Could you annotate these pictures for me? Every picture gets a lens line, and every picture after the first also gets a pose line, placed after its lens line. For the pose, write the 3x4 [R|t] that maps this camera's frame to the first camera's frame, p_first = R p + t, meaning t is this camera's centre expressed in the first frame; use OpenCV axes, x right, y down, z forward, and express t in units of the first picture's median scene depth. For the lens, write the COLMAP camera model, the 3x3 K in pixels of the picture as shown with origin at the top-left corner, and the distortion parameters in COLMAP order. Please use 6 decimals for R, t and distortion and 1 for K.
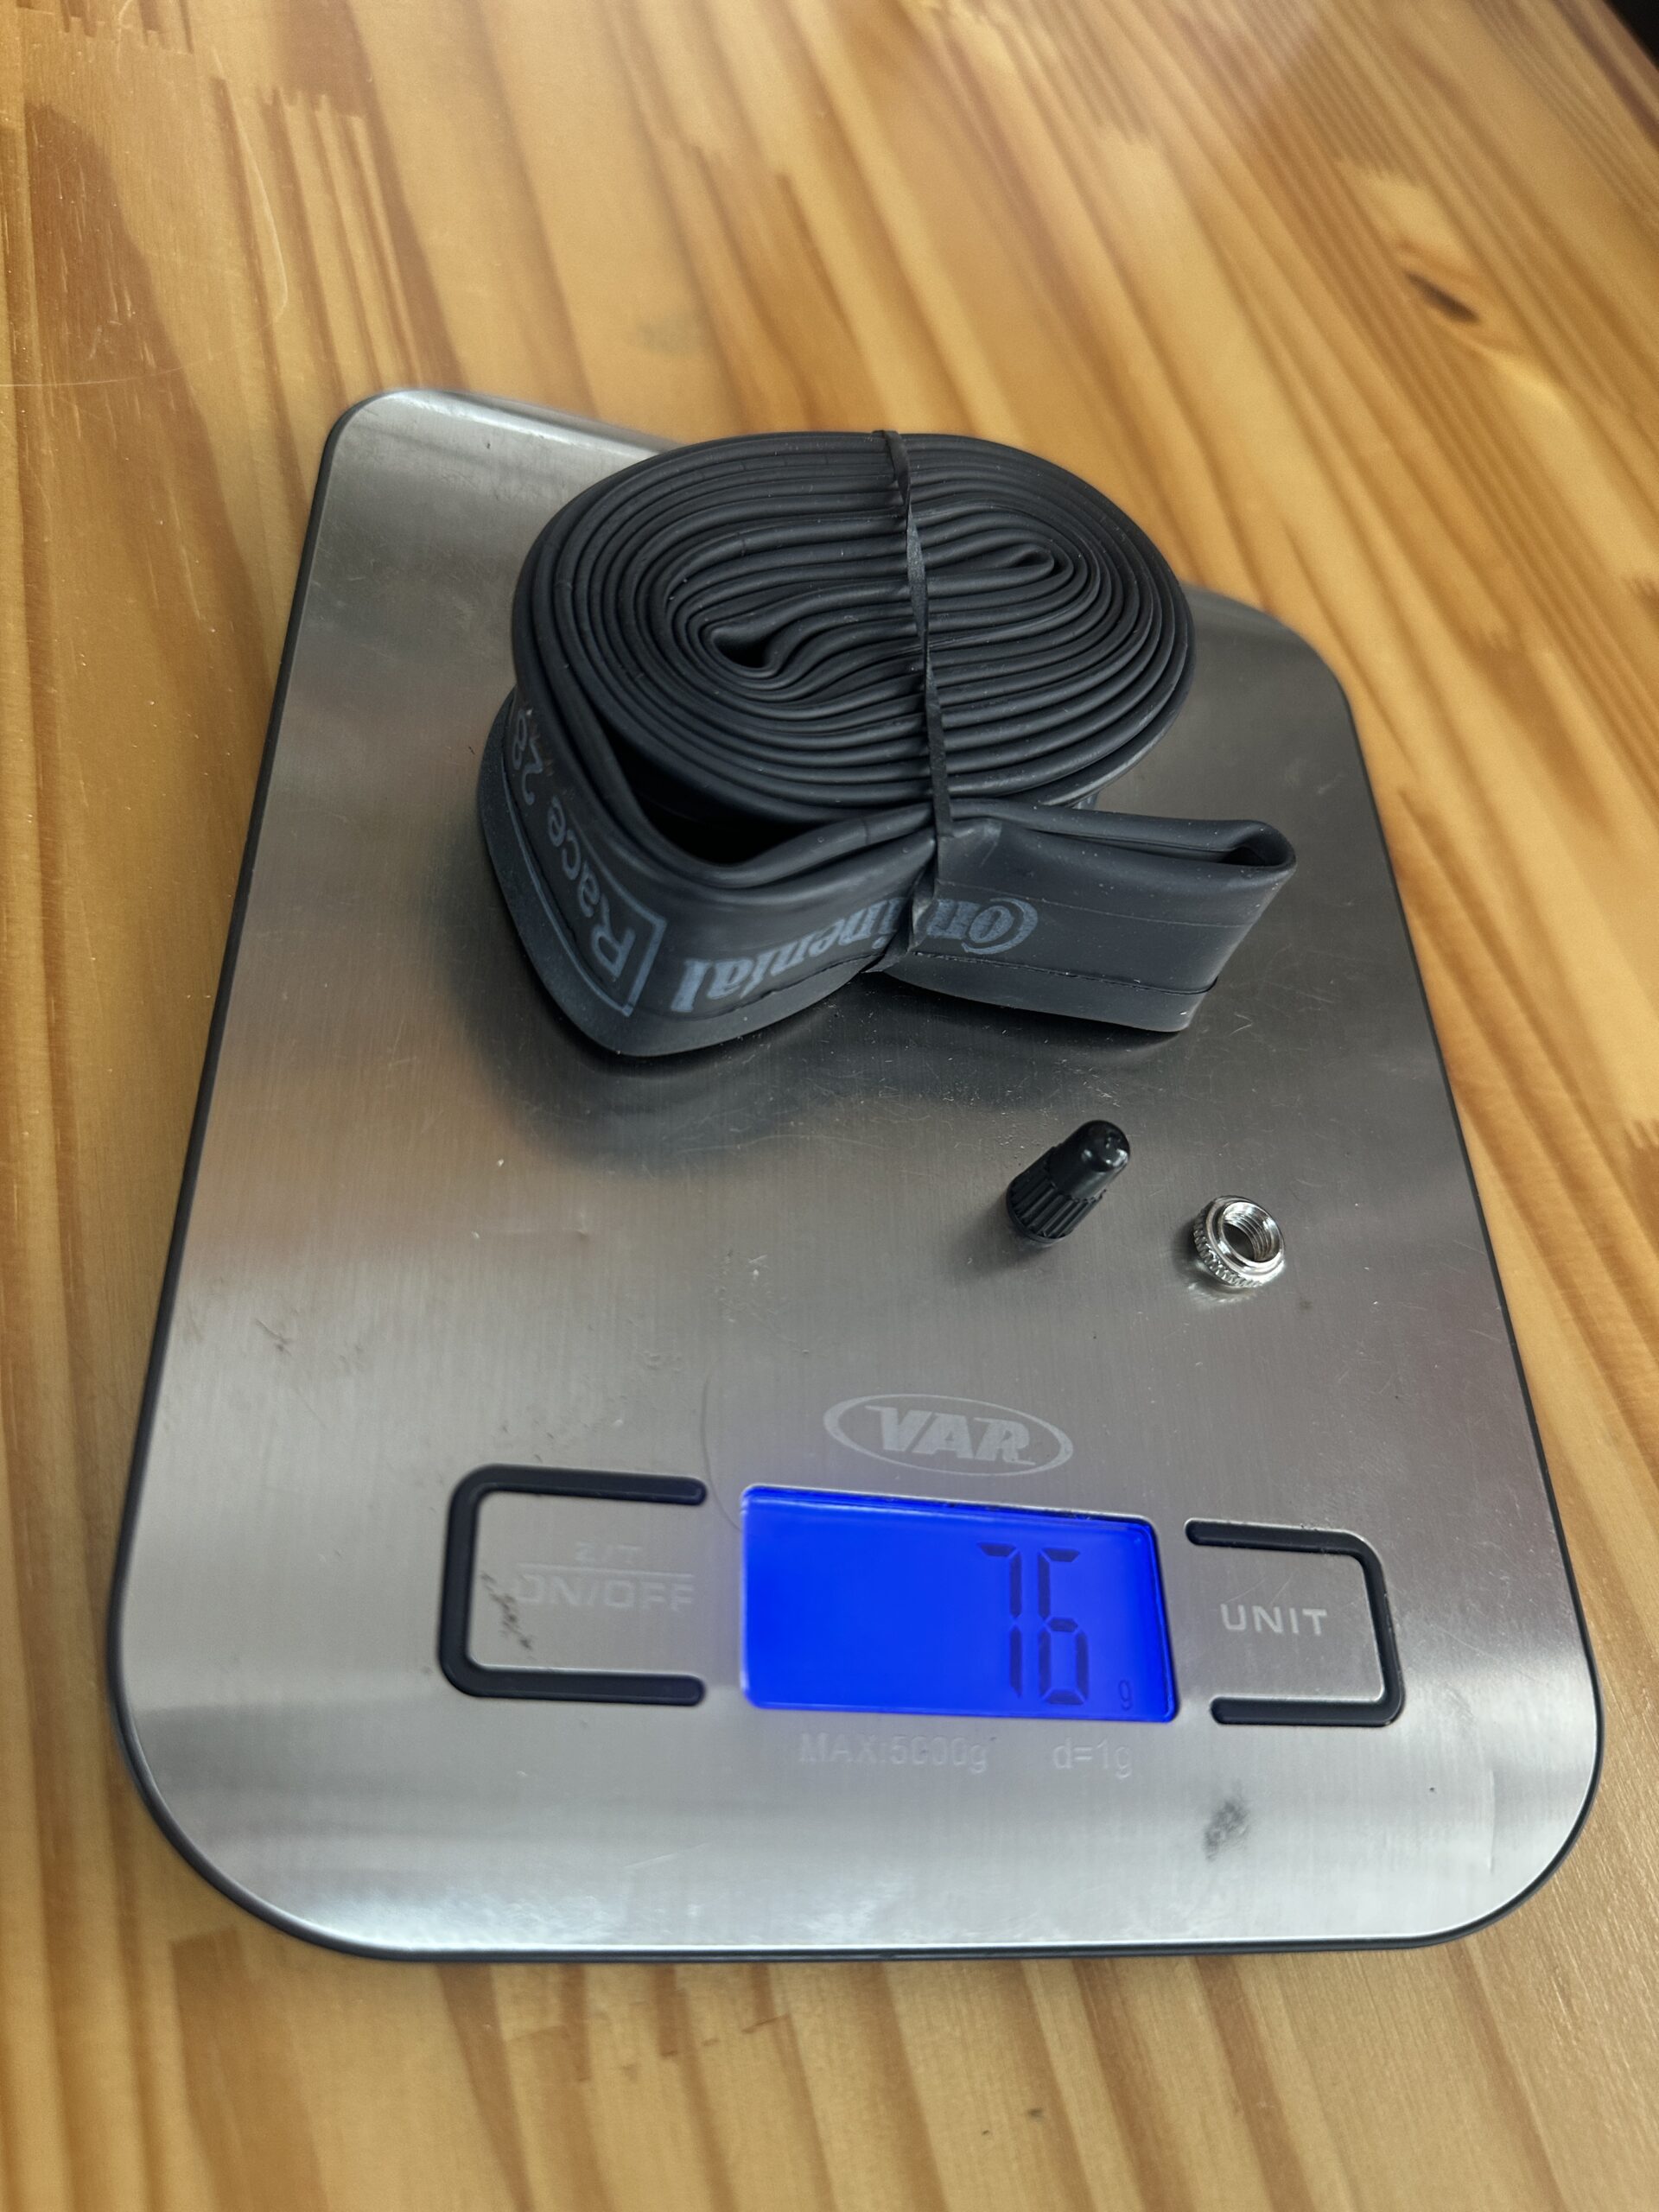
lens RADIAL K [[1506.1, 0, 837.6], [0, 1506.1, 1111.4], [0, 0, 1]] dist [0.081871, -0.144533]
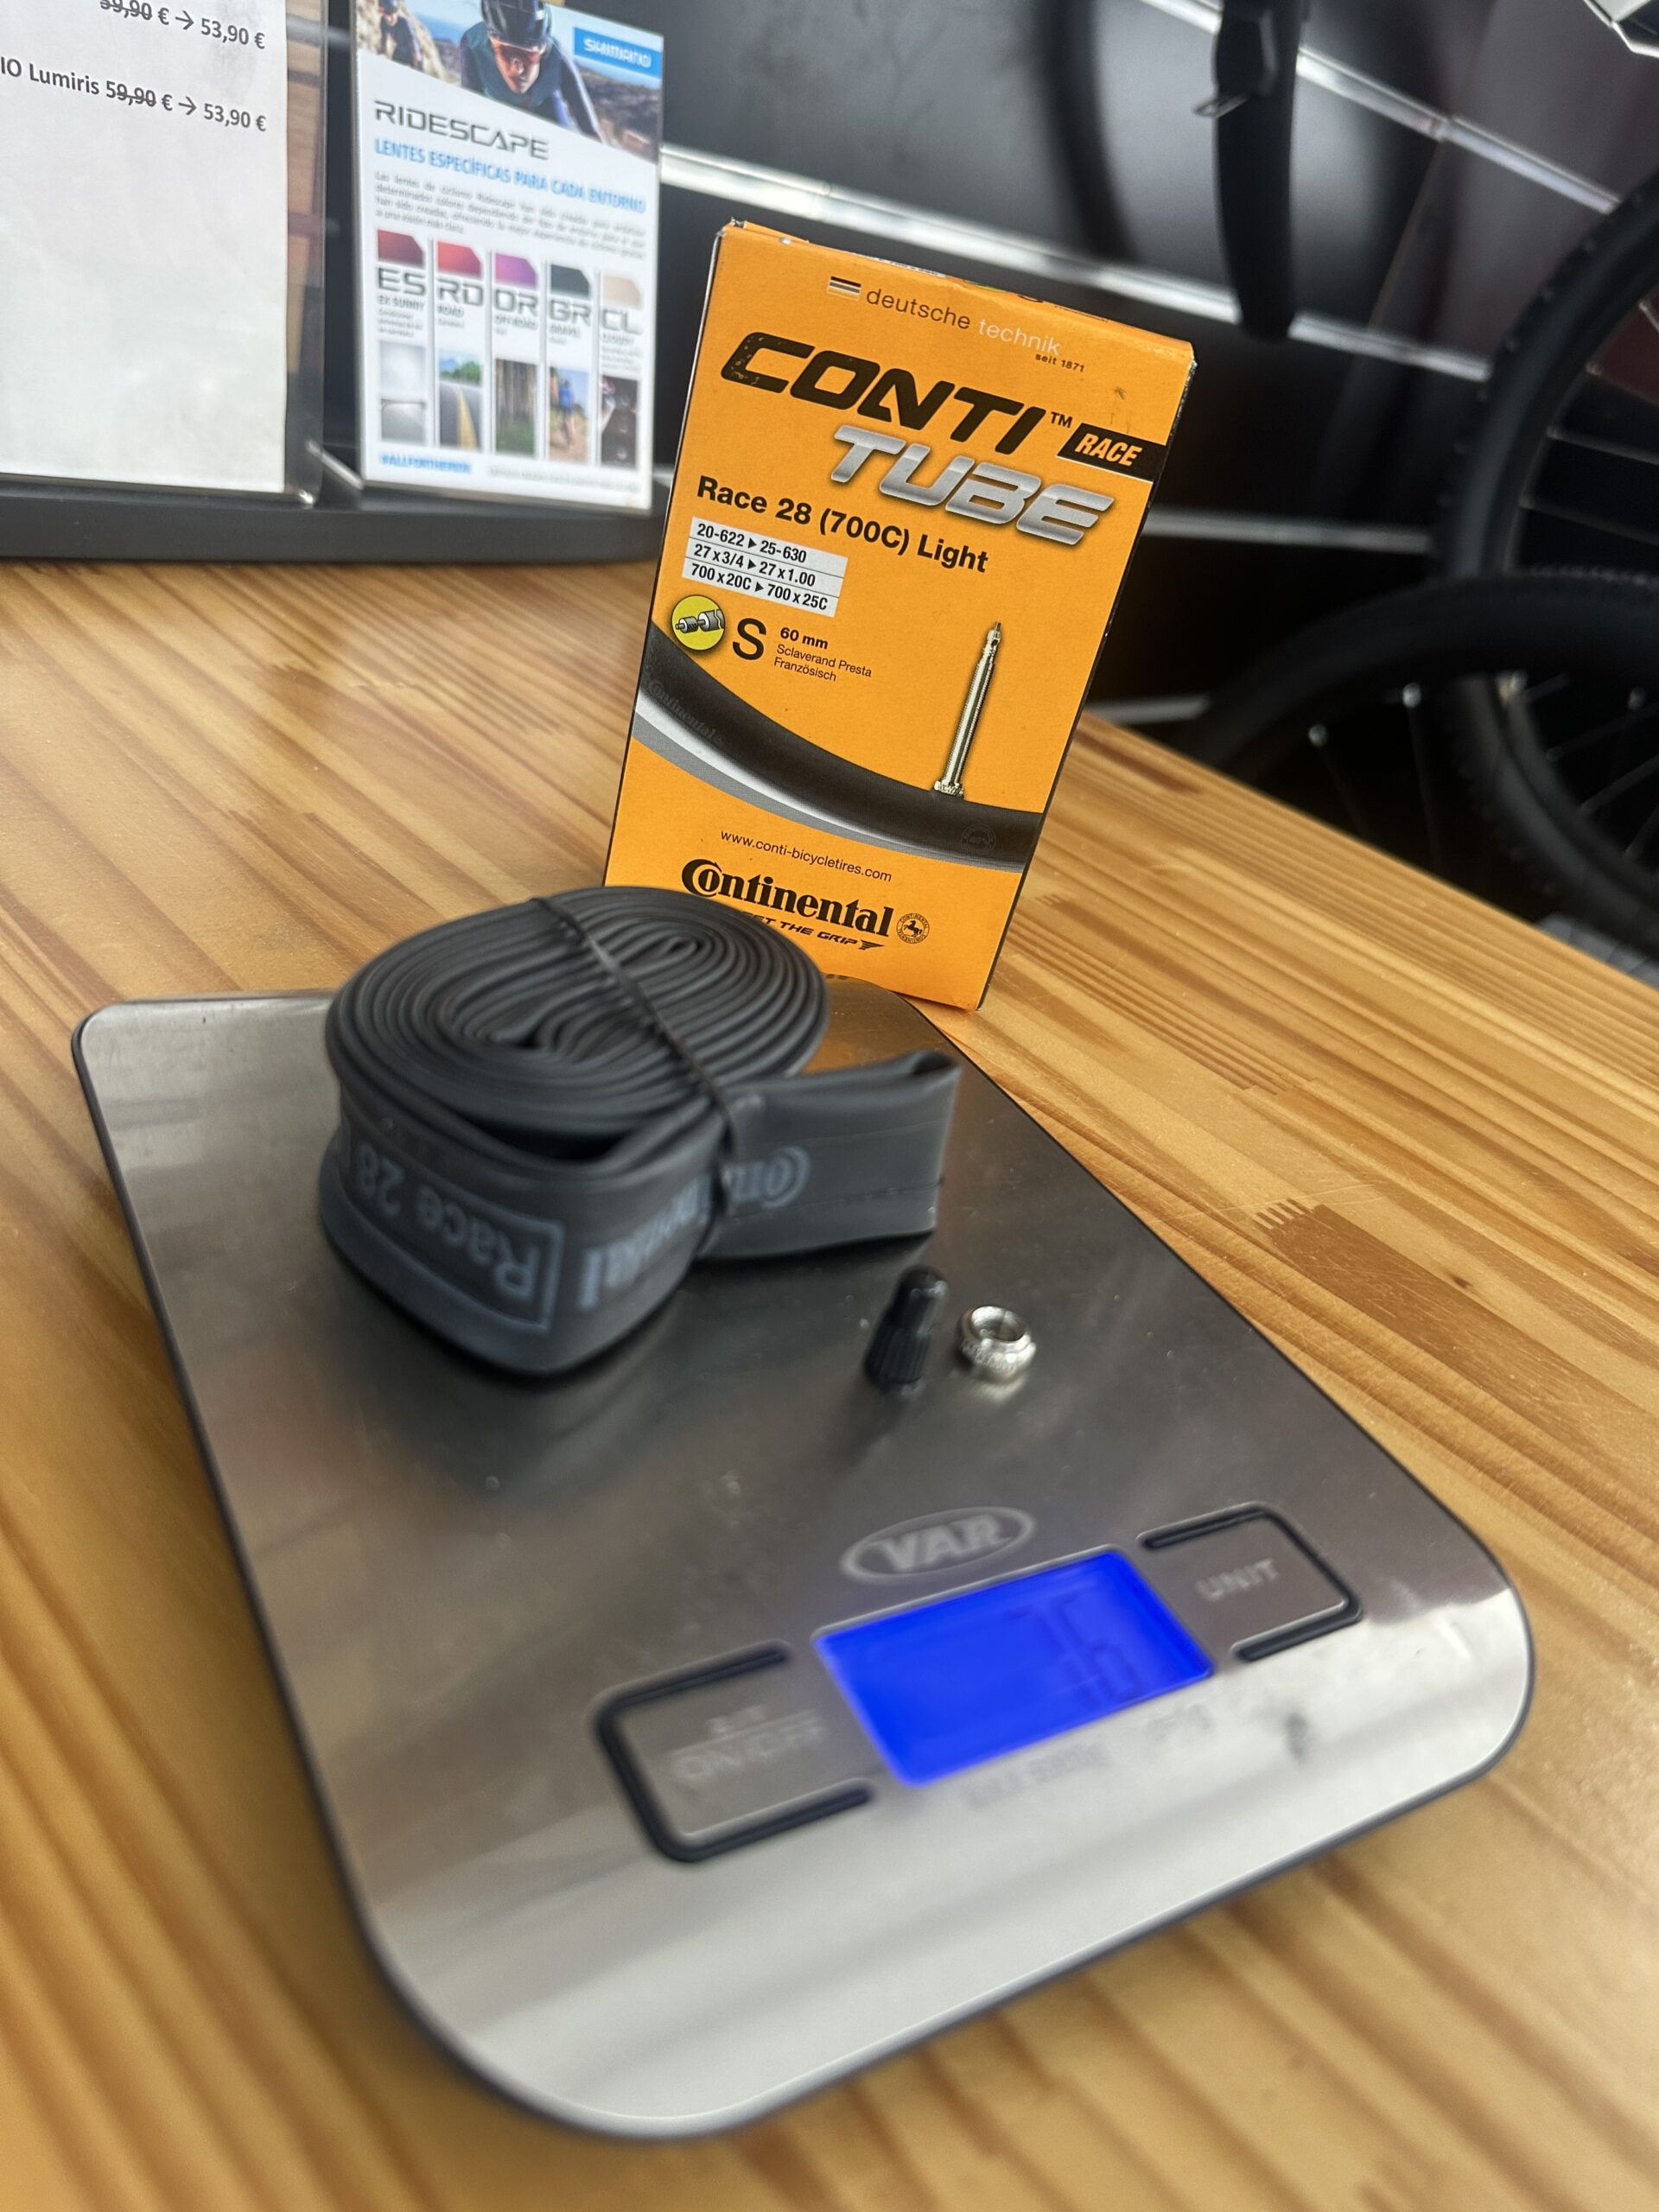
lens RADIAL K [[1506.1, 0, 837.6], [0, 1506.1, 1111.4], [0, 0, 1]] dist [0.081871, -0.144533]
pose [[0.883853, -0.334306, 0.327174, -0.260076], [0.429080, 0.857955, -0.282494, 0.216064], [-0.186261, 0.390068, 0.901750, -0.169981]]
